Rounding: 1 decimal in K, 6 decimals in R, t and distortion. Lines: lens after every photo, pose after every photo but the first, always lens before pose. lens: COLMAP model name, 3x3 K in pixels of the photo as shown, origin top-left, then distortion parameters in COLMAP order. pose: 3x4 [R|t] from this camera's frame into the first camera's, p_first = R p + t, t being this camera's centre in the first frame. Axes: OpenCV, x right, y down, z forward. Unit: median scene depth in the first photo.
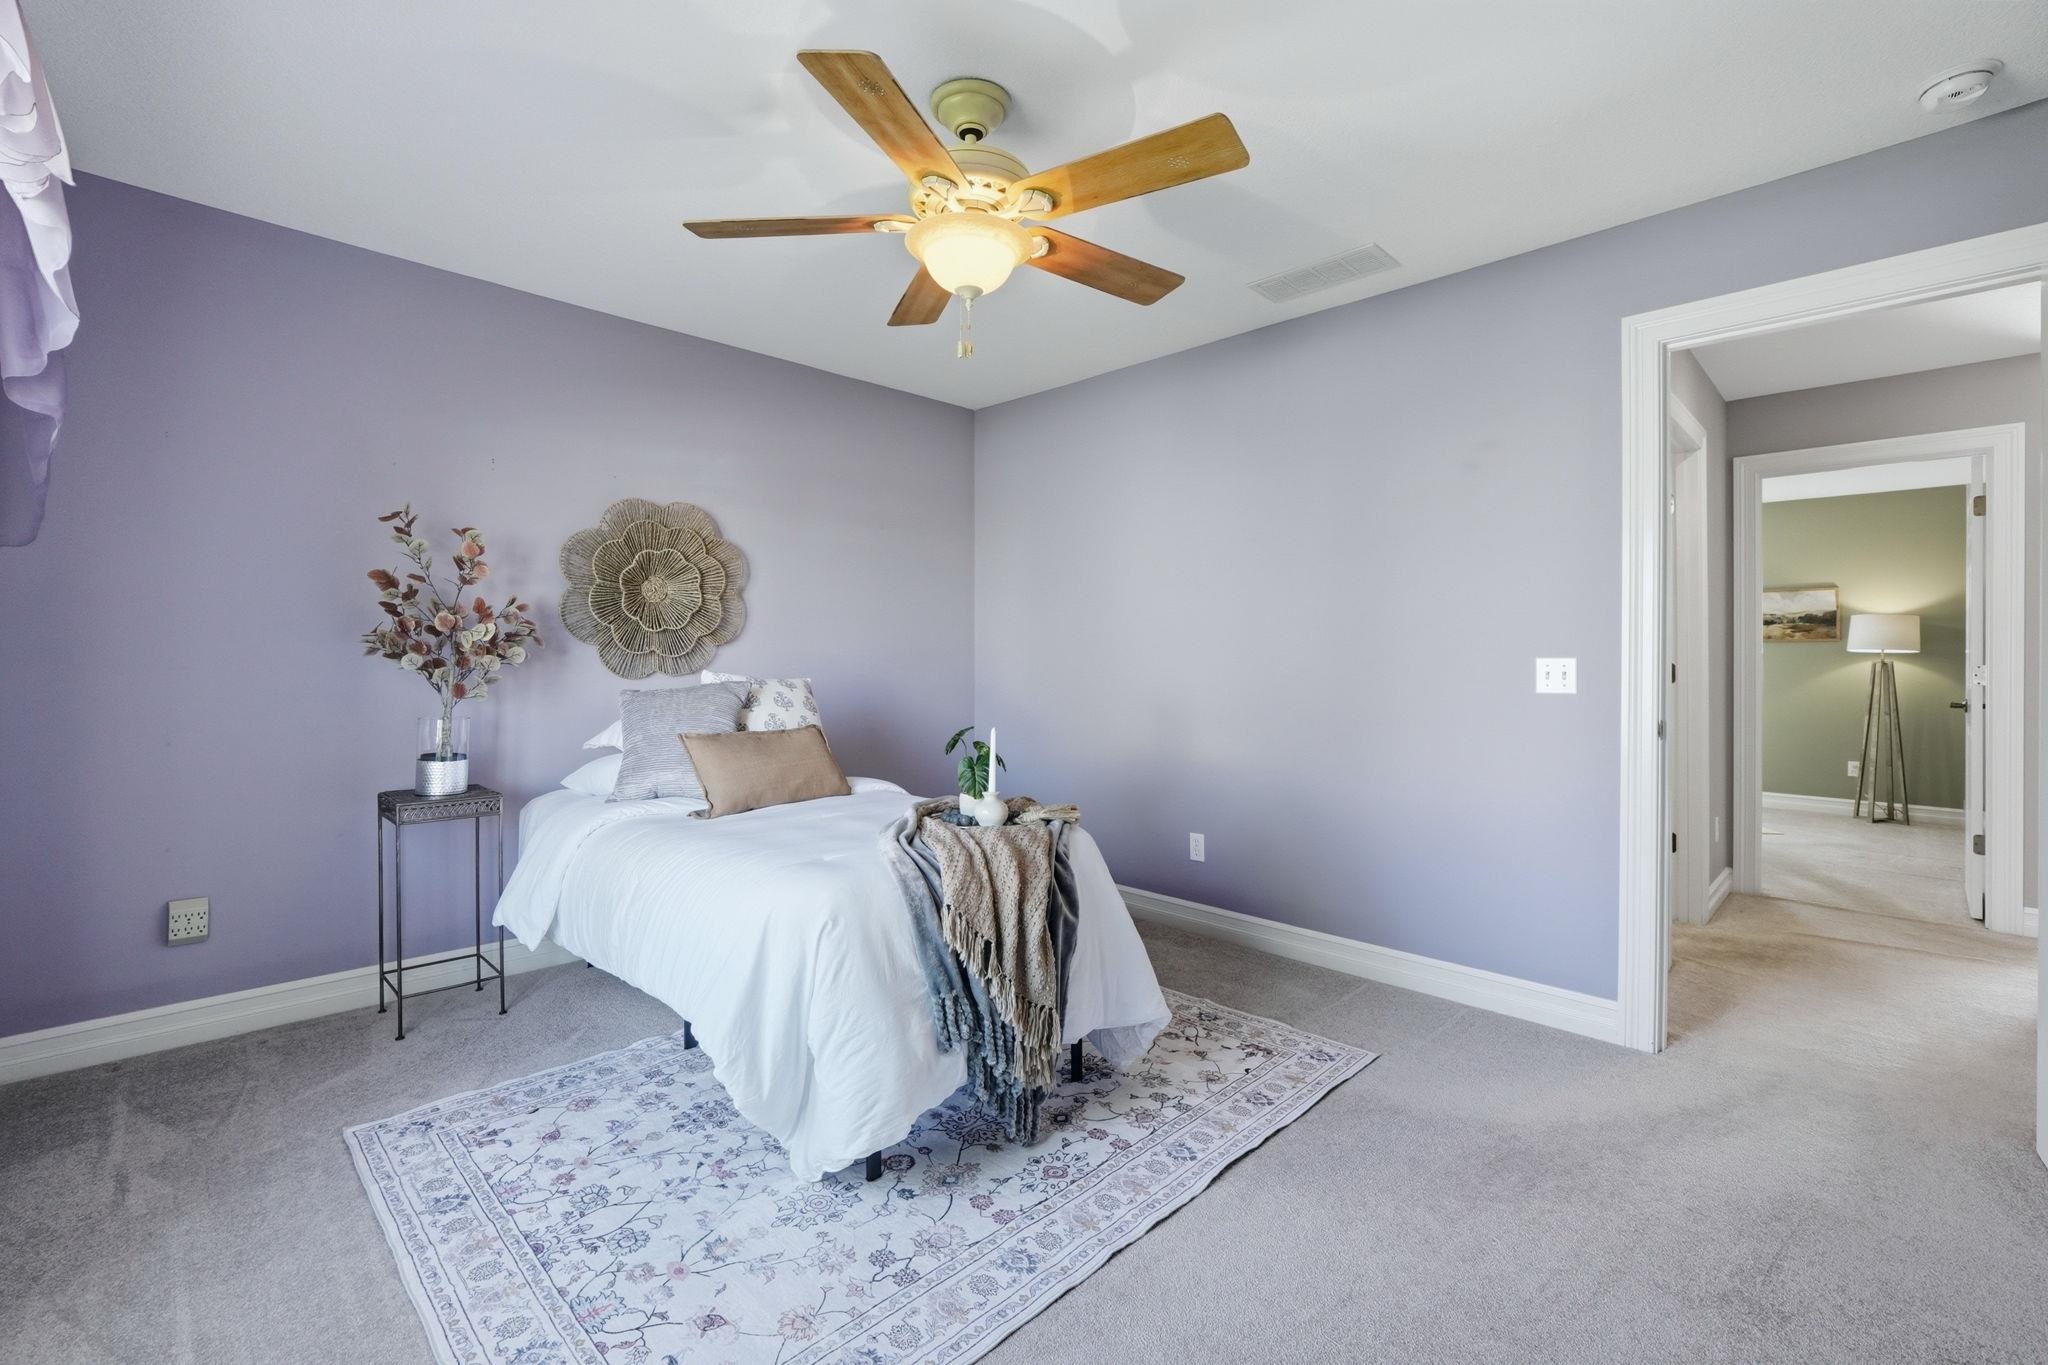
lens RADIAL K [[871.3, 0, 1016.7], [0, 871.3, 663.2], [0, 0, 1]] dist [-0.014201, 0.001219]
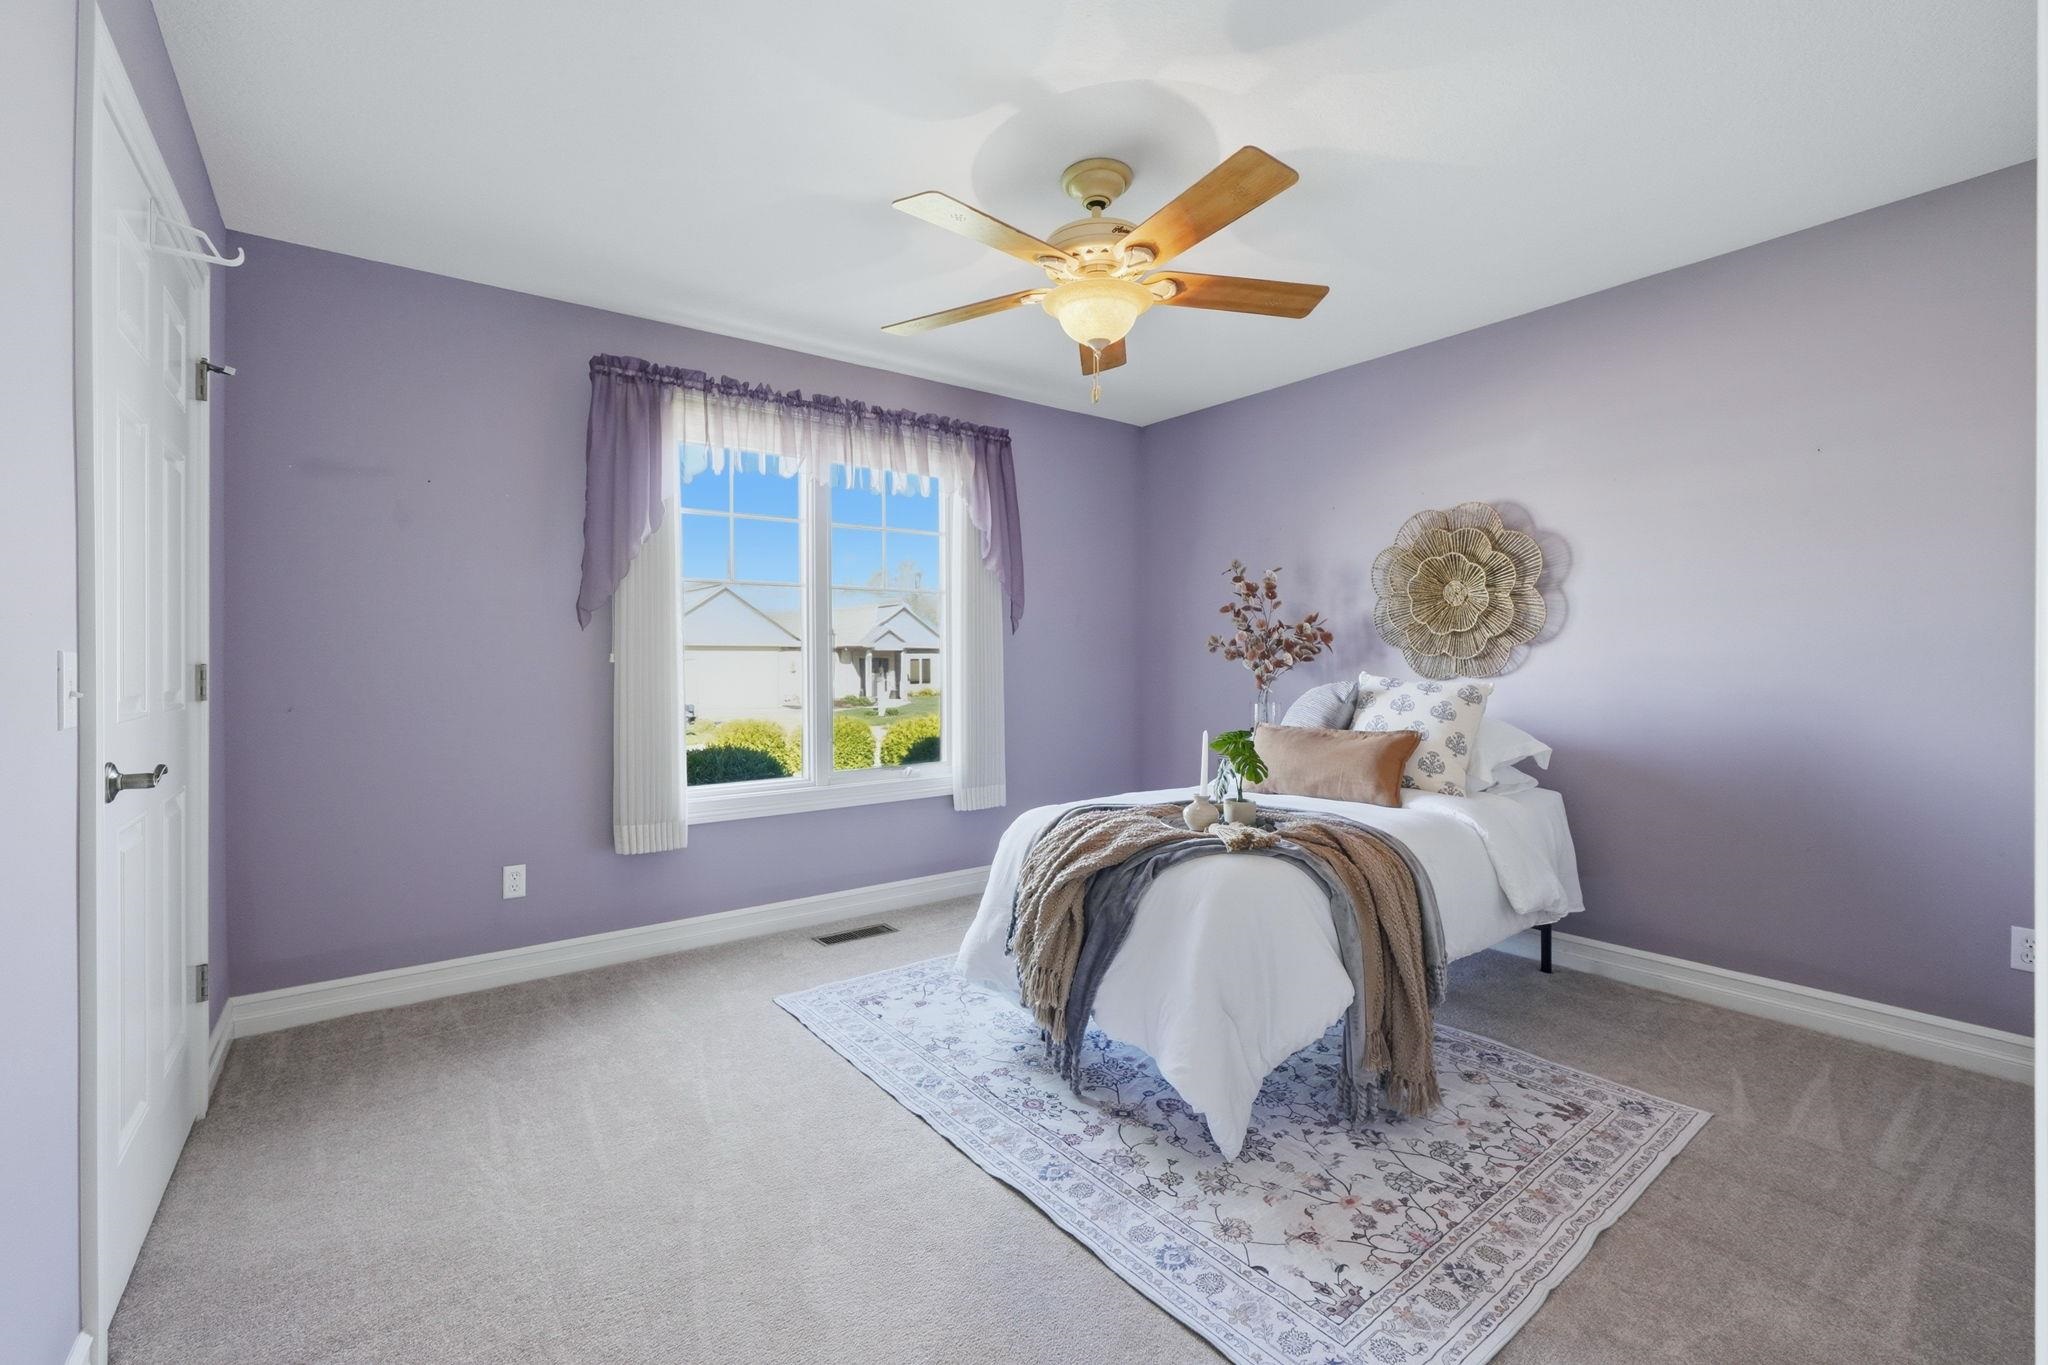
lens RADIAL K [[871.3, 0, 1023.3], [0, 871.3, 665.7], [0, 0, 1]] dist [-0.014201, 0.001219]
pose [[-0.120572, -0.001245, -0.992704, 1.027931], [-0.004390, 0.999990, -0.000721, 0.004337], [0.992695, 0.004271, -0.120576, 0.967211]]
